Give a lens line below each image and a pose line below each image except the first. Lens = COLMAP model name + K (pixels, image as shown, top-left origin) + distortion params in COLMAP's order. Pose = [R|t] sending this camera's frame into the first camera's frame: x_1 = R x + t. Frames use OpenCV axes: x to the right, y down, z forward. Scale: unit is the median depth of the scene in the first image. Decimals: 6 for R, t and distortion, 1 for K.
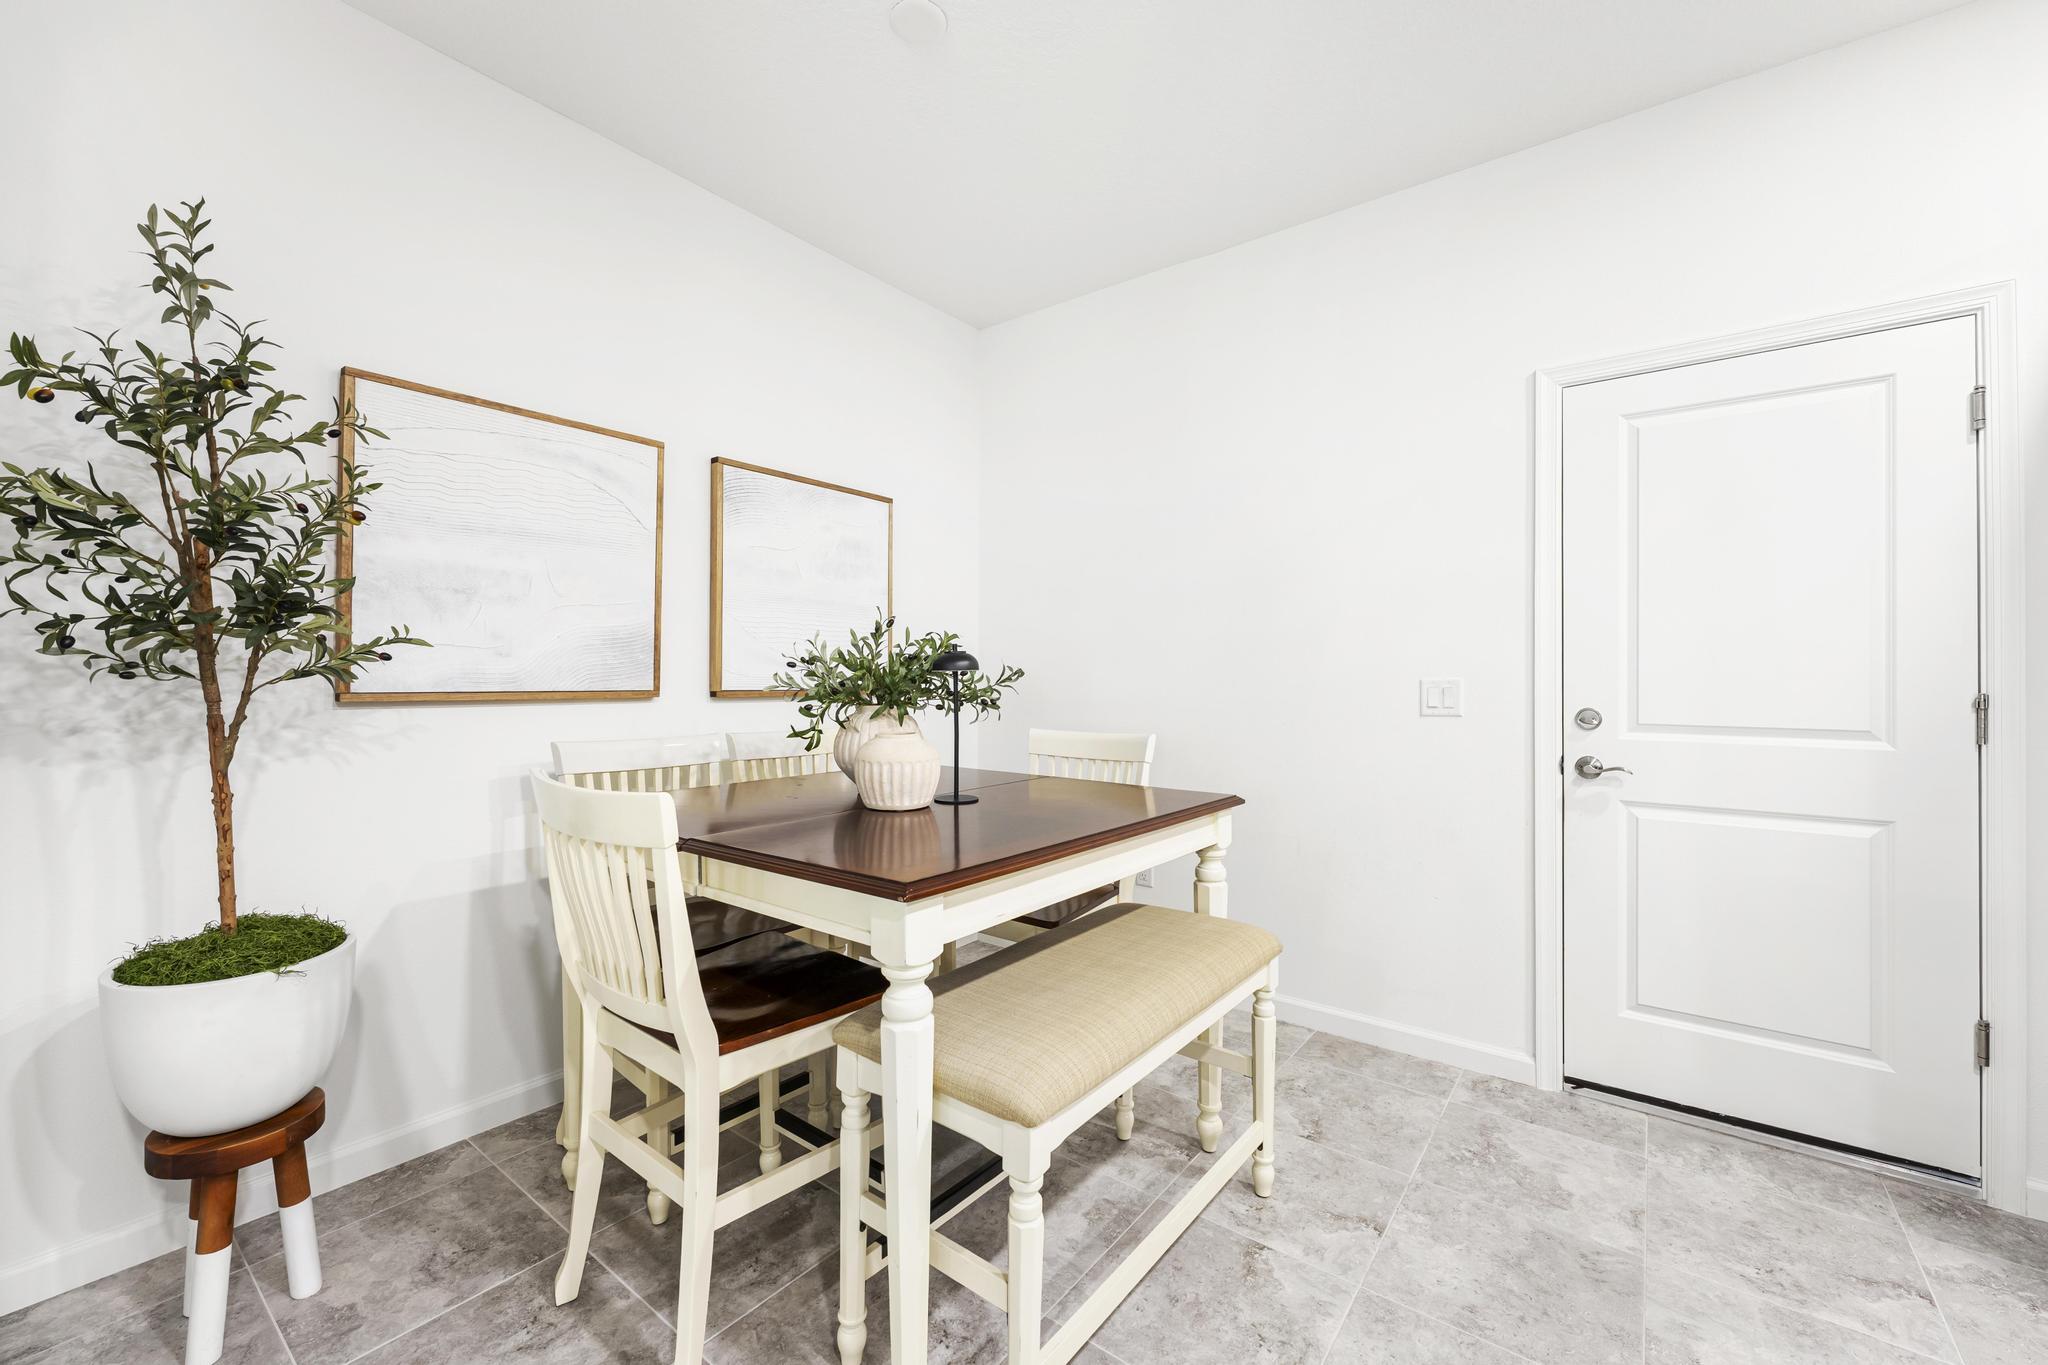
lens RADIAL K [[817.7, 0, 1018.2], [0, 817.7, 673.3], [0, 0, 1]] dist [-0.000566, -0.000739]
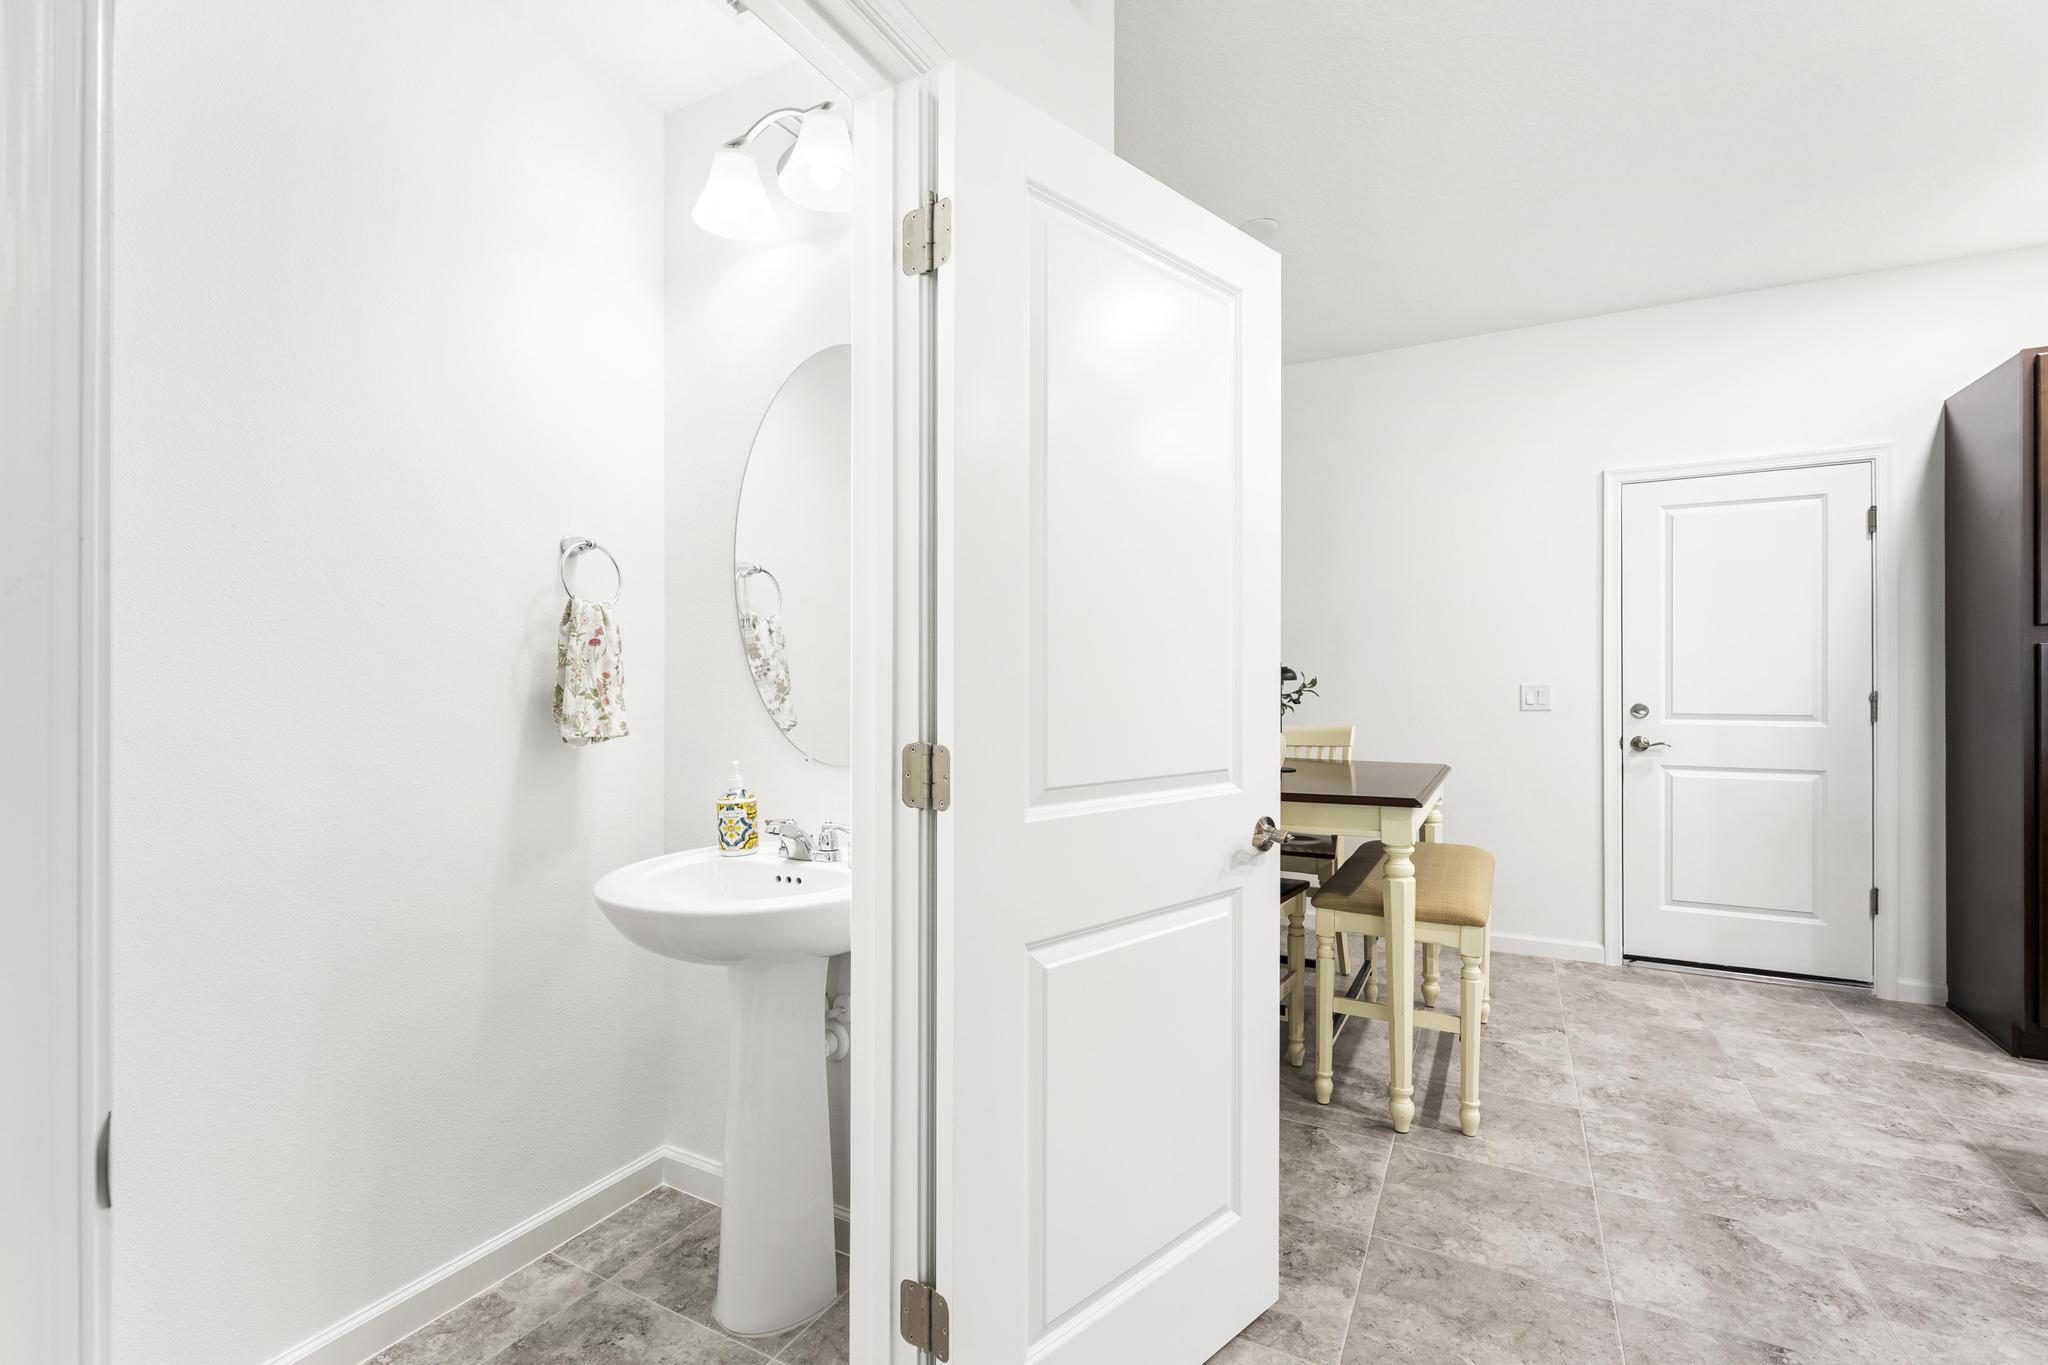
lens RADIAL K [[902.2, 0, 1022.9], [0, 902.2, 686.7], [0, 0, 1]] dist [-0.003353, 0.000446]
pose [[0.985914, -0.004658, 0.167190, -0.787462], [0.003635, 0.999973, 0.006427, -0.002301], [-0.167216, -0.005729, 0.985904, -0.487610]]
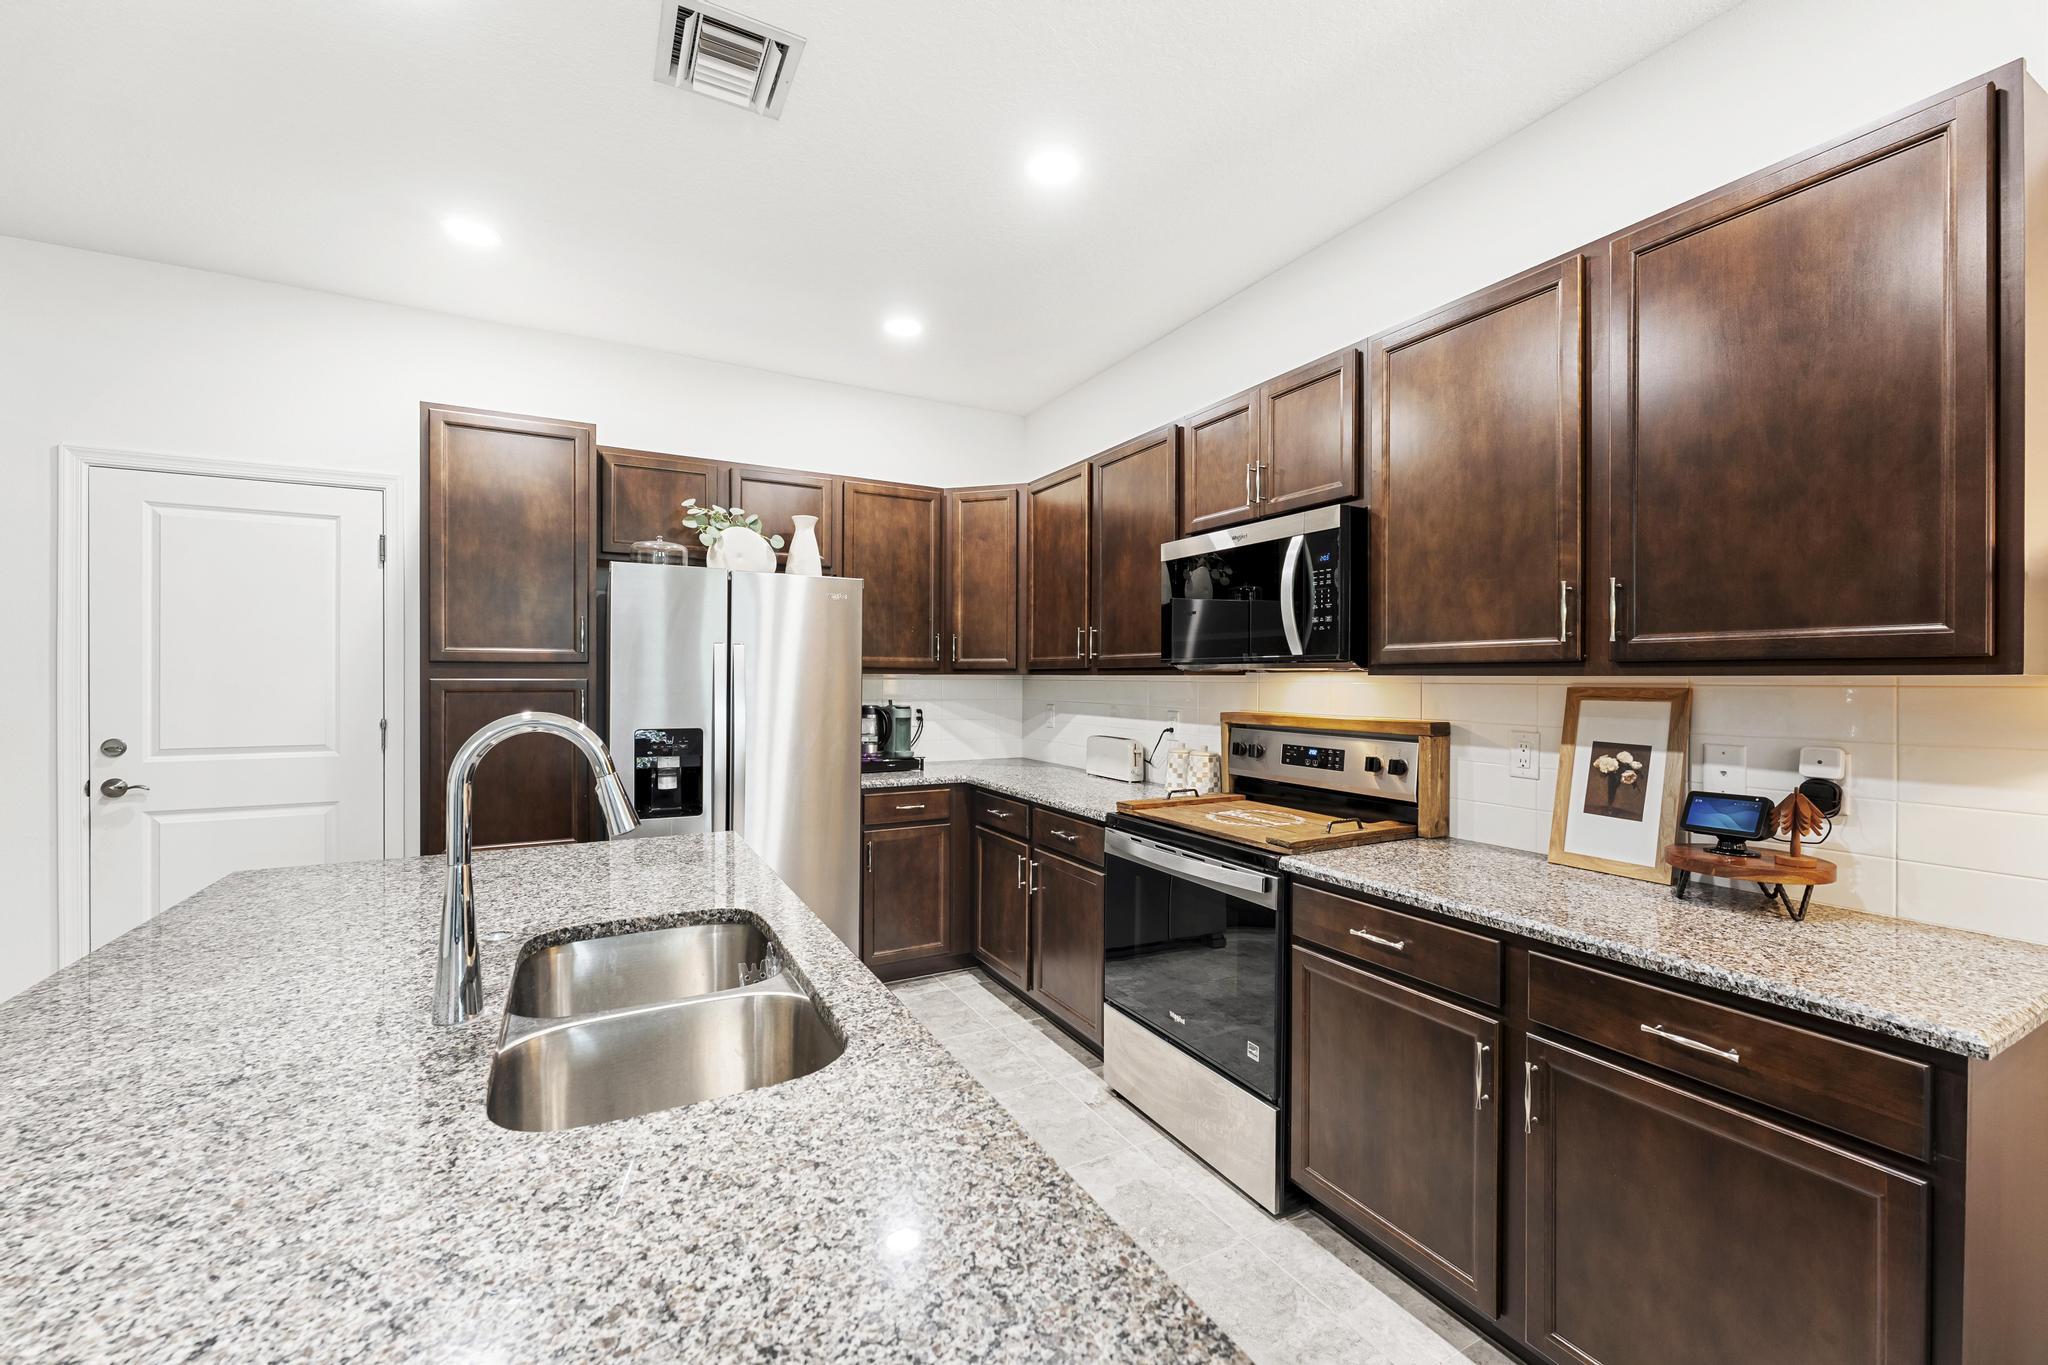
lens RADIAL K [[817.7, 0, 1017.8], [0, 817.7, 680.1], [0, 0, 1]] dist [-0.000566, -0.000739]
pose [[0.405467, -0.005467, 0.914093, 0.165035], [-0.005008, 0.999954, 0.008202, -0.070436], [-0.914096, -0.007903, 0.405421, -0.823597]]
